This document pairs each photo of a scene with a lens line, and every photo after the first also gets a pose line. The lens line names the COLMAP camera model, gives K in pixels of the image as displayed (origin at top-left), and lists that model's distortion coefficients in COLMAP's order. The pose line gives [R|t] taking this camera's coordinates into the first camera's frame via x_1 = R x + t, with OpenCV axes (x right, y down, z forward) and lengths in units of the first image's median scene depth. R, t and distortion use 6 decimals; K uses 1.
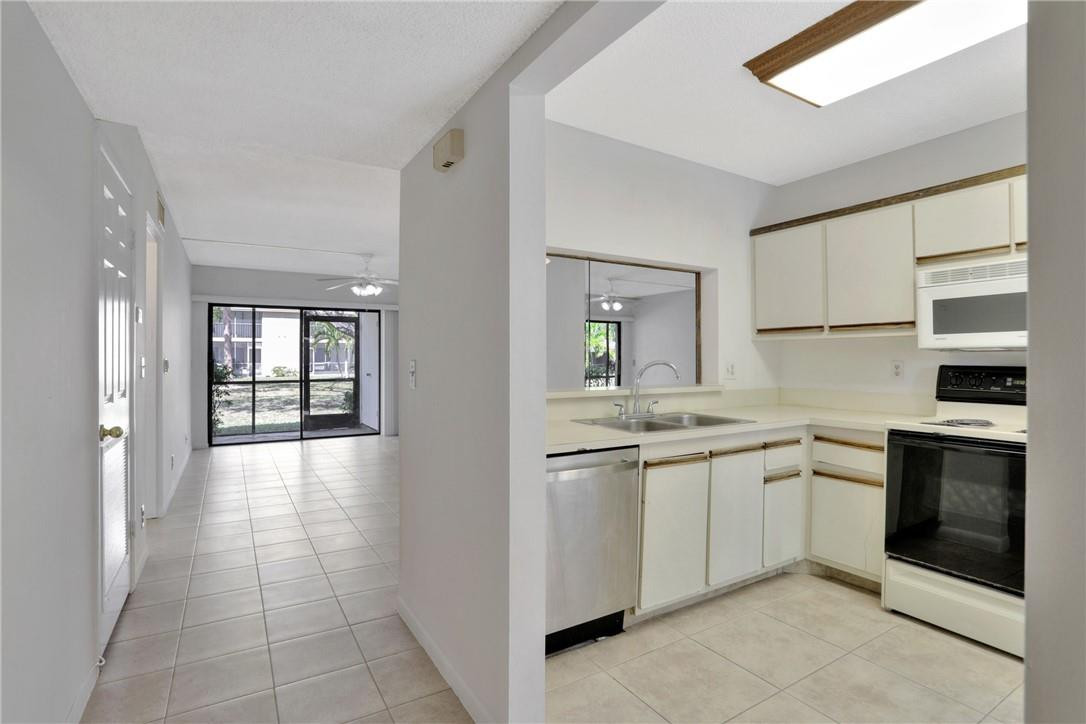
lens RADIAL K [[539.6, 0, 539.9], [0, 539.6, 358.8], [0, 0, 1]] dist [-0.047817, 0.013694]
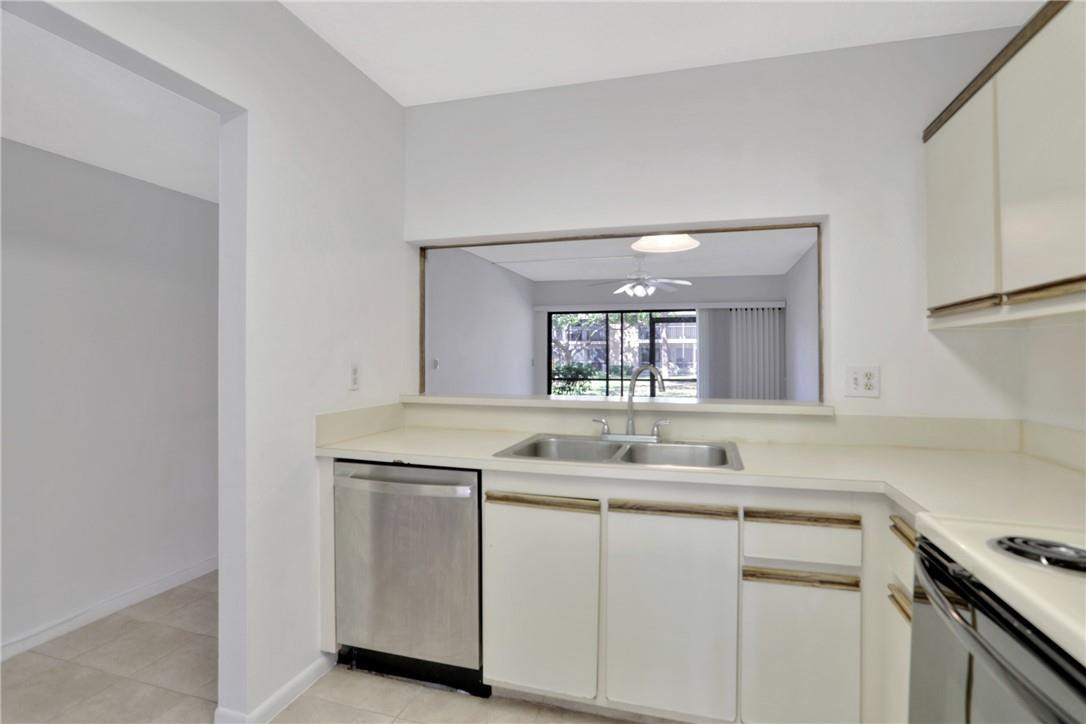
lens RADIAL K [[539.6, 0, 539.9], [0, 539.6, 357.1], [0, 0, 1]] dist [-0.047817, 0.013694]
pose [[0.670380, 0.001833, -0.742016, 0.572030], [-0.003989, 0.999991, -0.001134, -0.003790], [0.742007, 0.003721, 0.670381, 0.366711]]
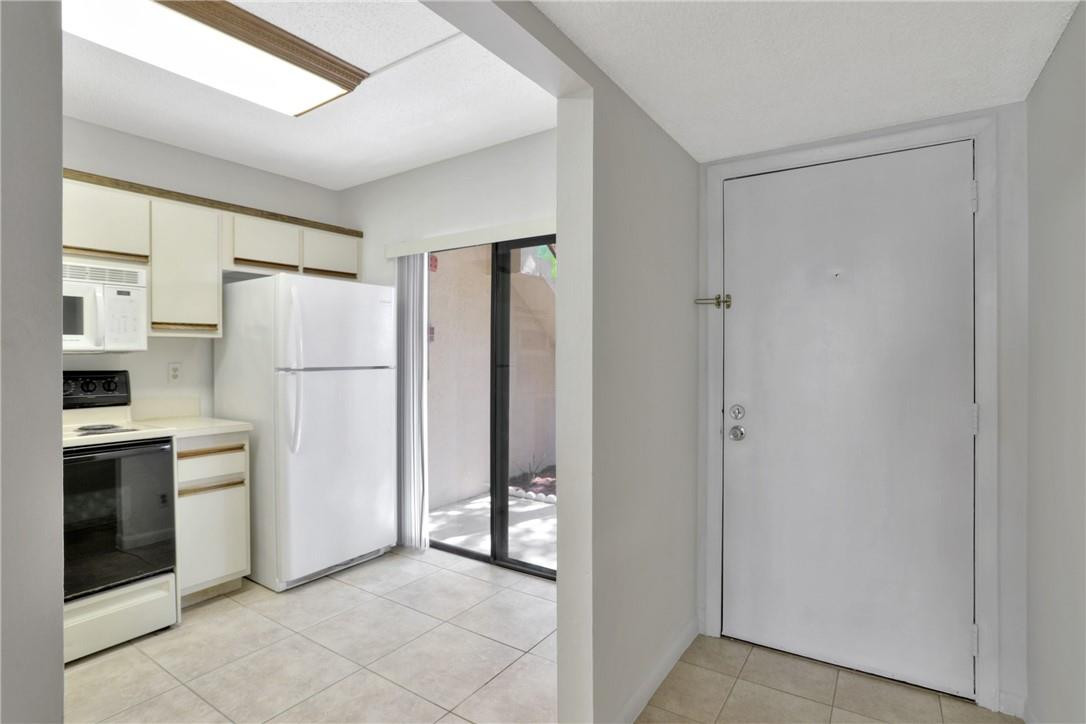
lens RADIAL K [[539.6, 0, 549.8], [0, 539.6, 359.7], [0, 0, 1]] dist [-0.047817, 0.013694]
pose [[-0.404908, 0.001912, 0.914355, -0.245065], [0.008668, 0.999961, 0.001748, 0.000805], [-0.914316, 0.008633, -0.404909, 0.390477]]
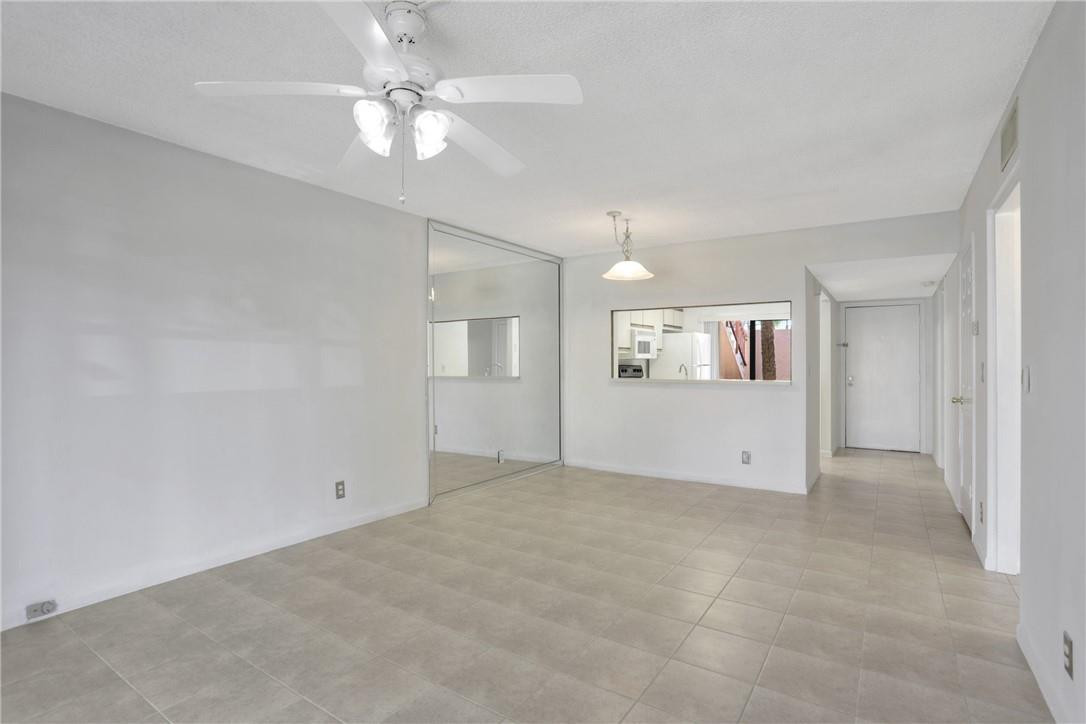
lens RADIAL K [[539.6, 0, 546.7], [0, 539.6, 363.8], [0, 0, 1]] dist [-0.047817, 0.013694]
pose [[-0.432109, -0.003731, 0.901814, -1.204081], [0.001046, 0.999989, 0.004639, -0.004442], [-0.901821, 0.002948, -0.432100, 2.046637]]
